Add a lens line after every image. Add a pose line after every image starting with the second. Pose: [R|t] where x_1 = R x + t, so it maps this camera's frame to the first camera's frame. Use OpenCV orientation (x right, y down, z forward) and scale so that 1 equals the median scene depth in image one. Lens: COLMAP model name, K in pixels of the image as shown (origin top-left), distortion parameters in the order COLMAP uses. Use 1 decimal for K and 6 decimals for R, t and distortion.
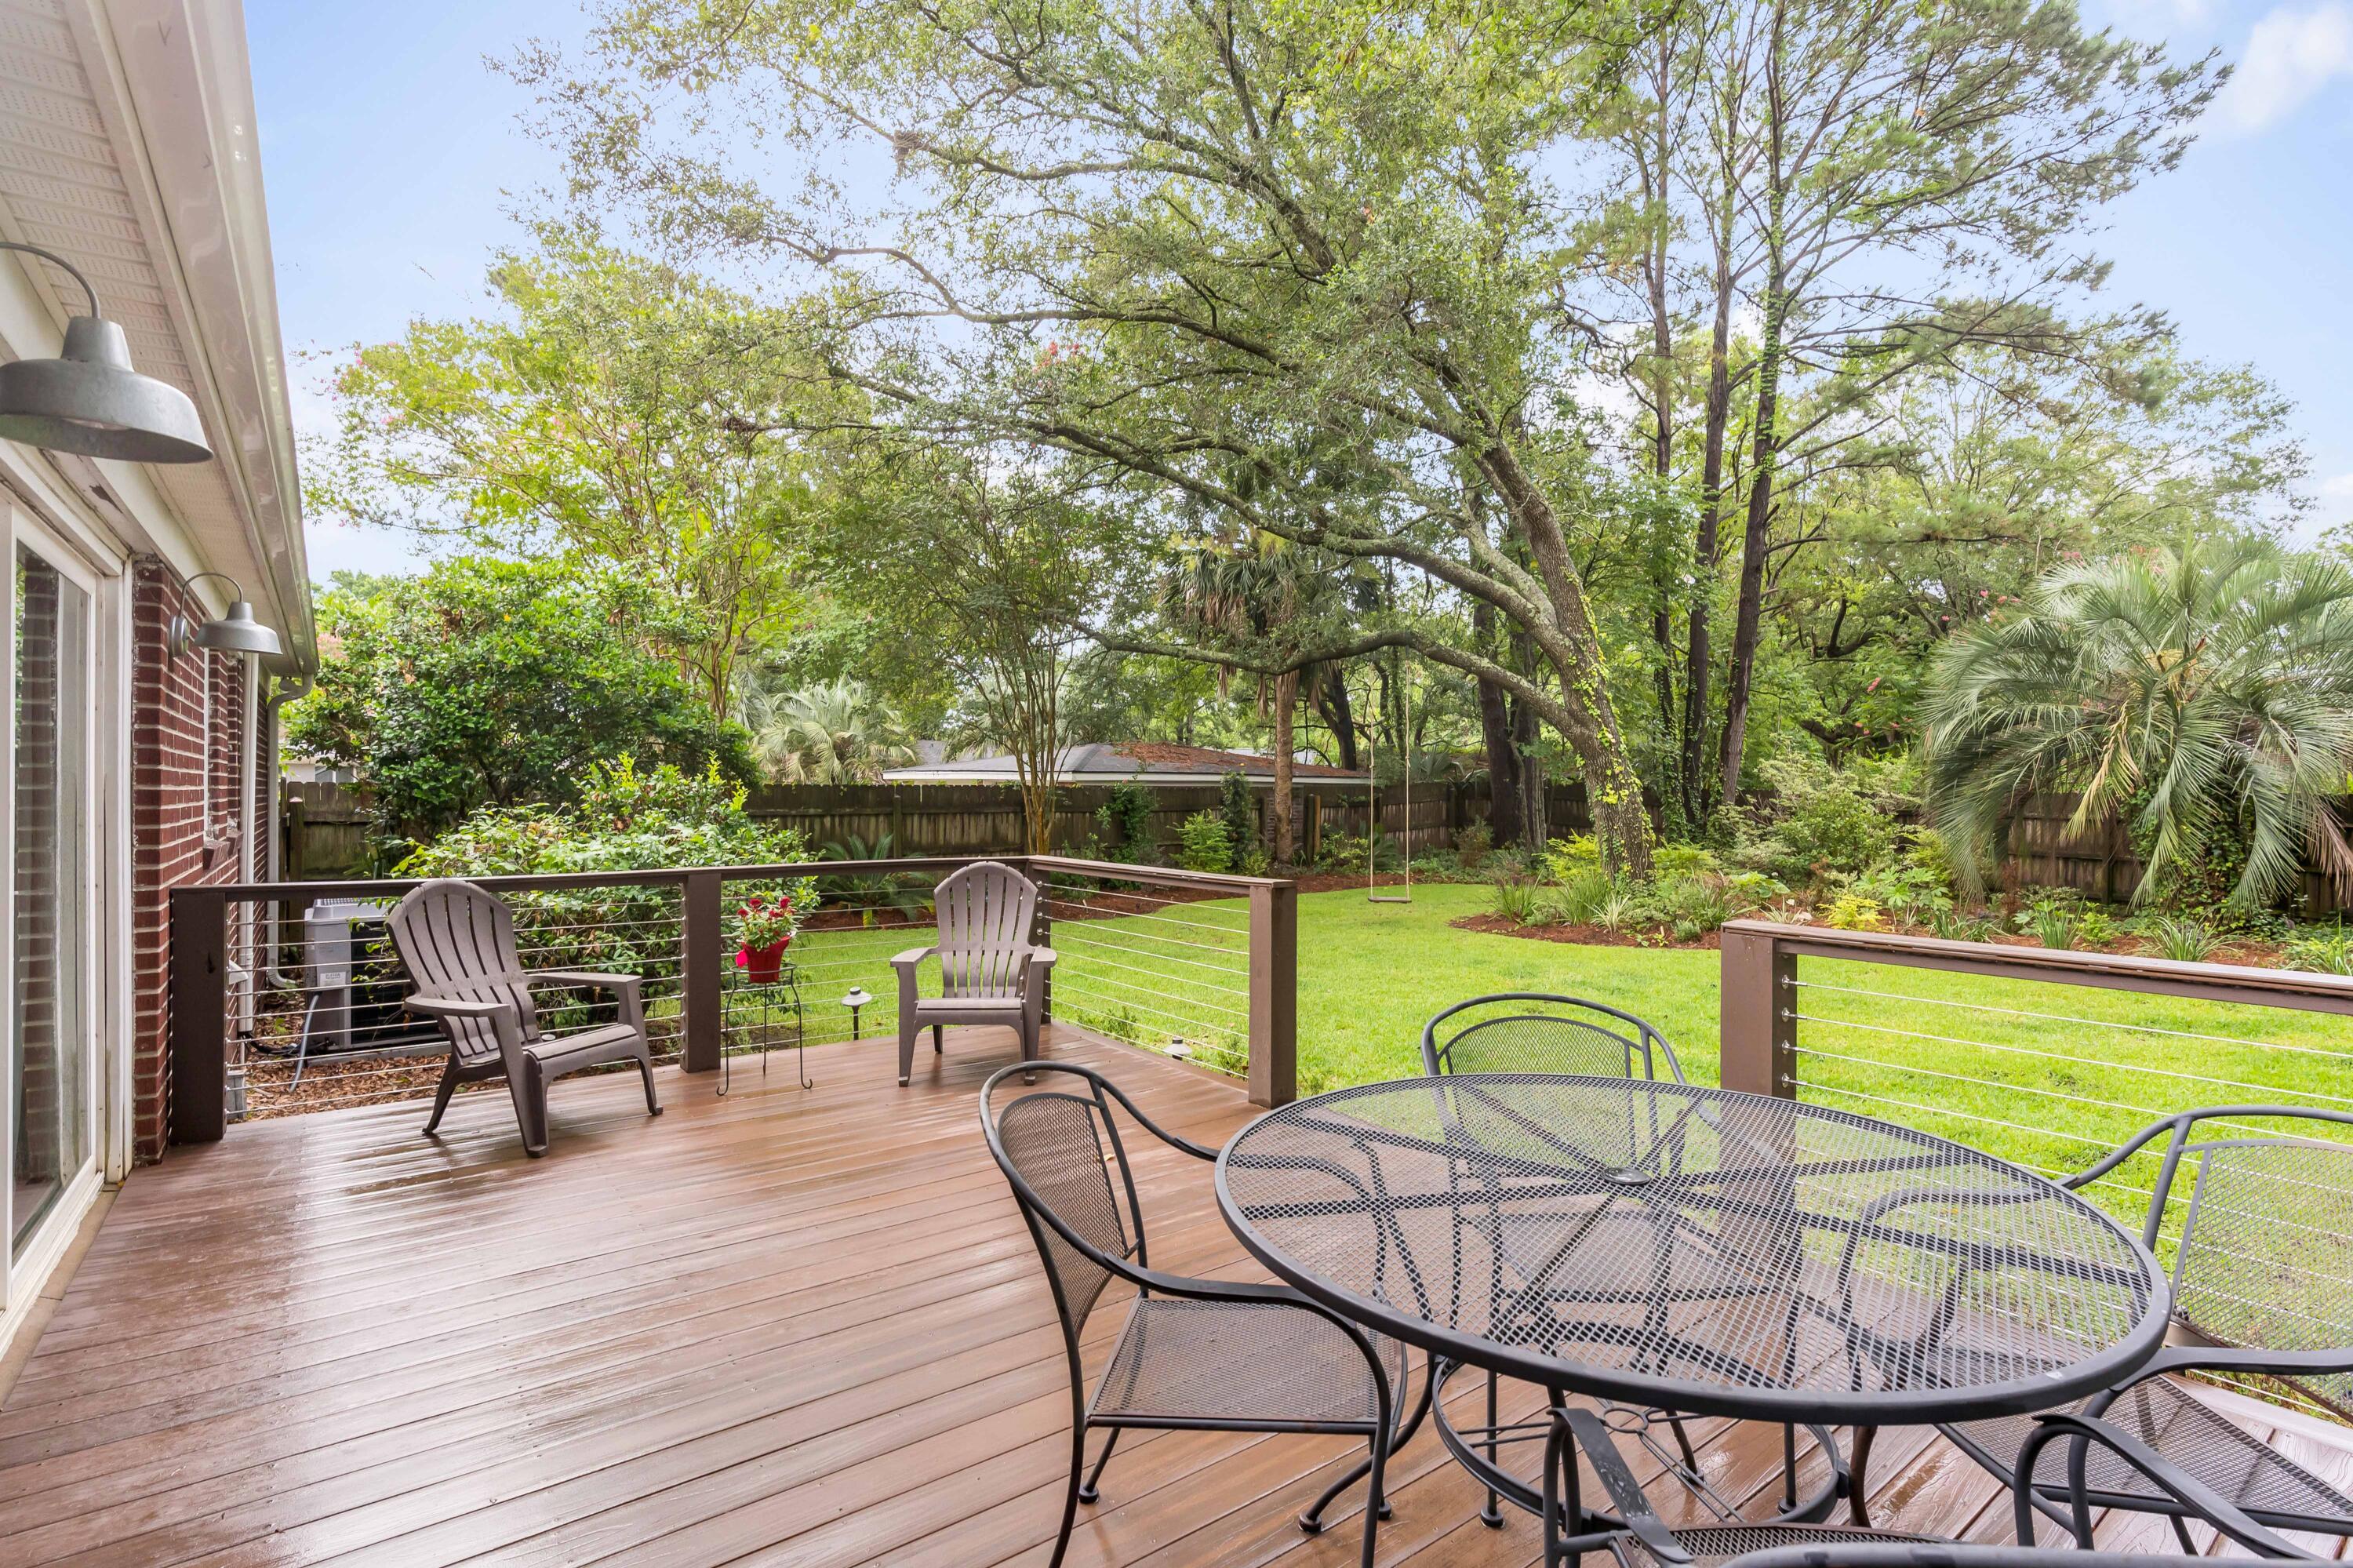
lens RADIAL K [[1110.4, 0, 1183.6], [0, 1110.4, 790.6], [0, 0, 1]] dist [-0.009367, 0.003179]
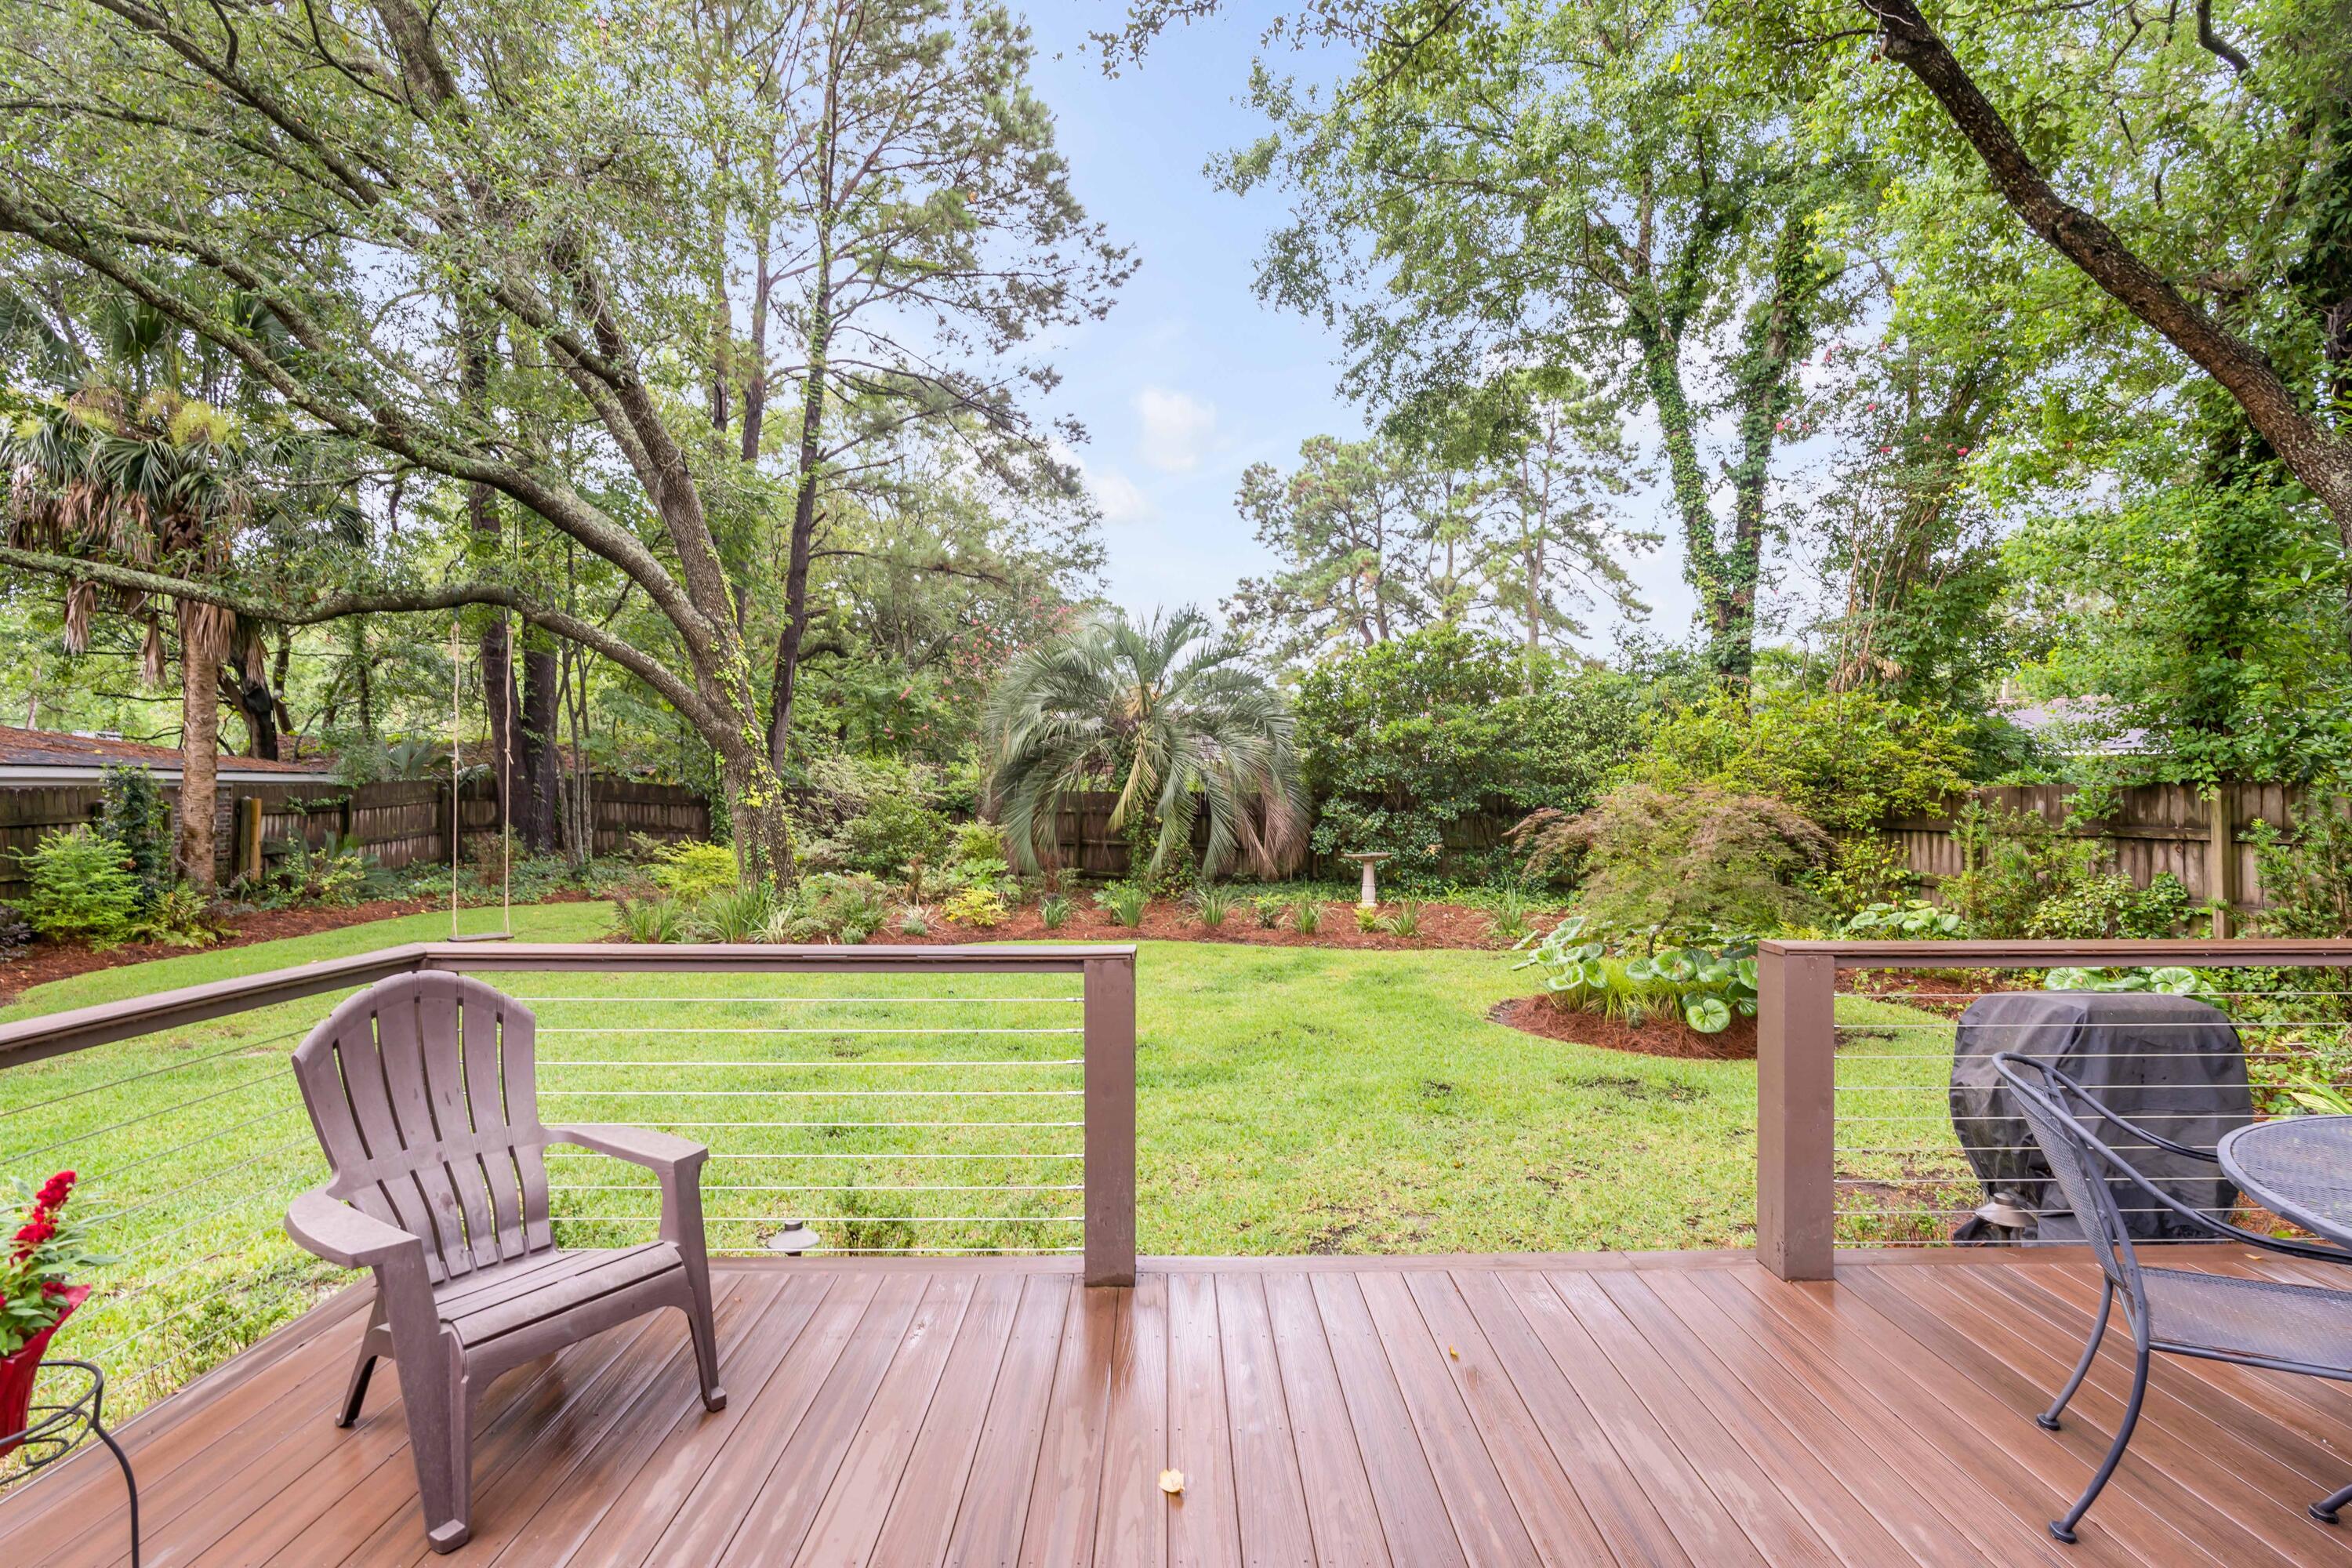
lens RADIAL K [[1109.9, 0, 1157.6], [0, 1109.9, 767.9], [0, 0, 1]] dist [-0.009367, 0.003179]
pose [[0.603862, 0.012573, 0.796990, -0.107424], [-0.000586, 0.999882, -0.015331, -0.005001], [-0.797089, 0.008791, 0.603798, 0.137737]]
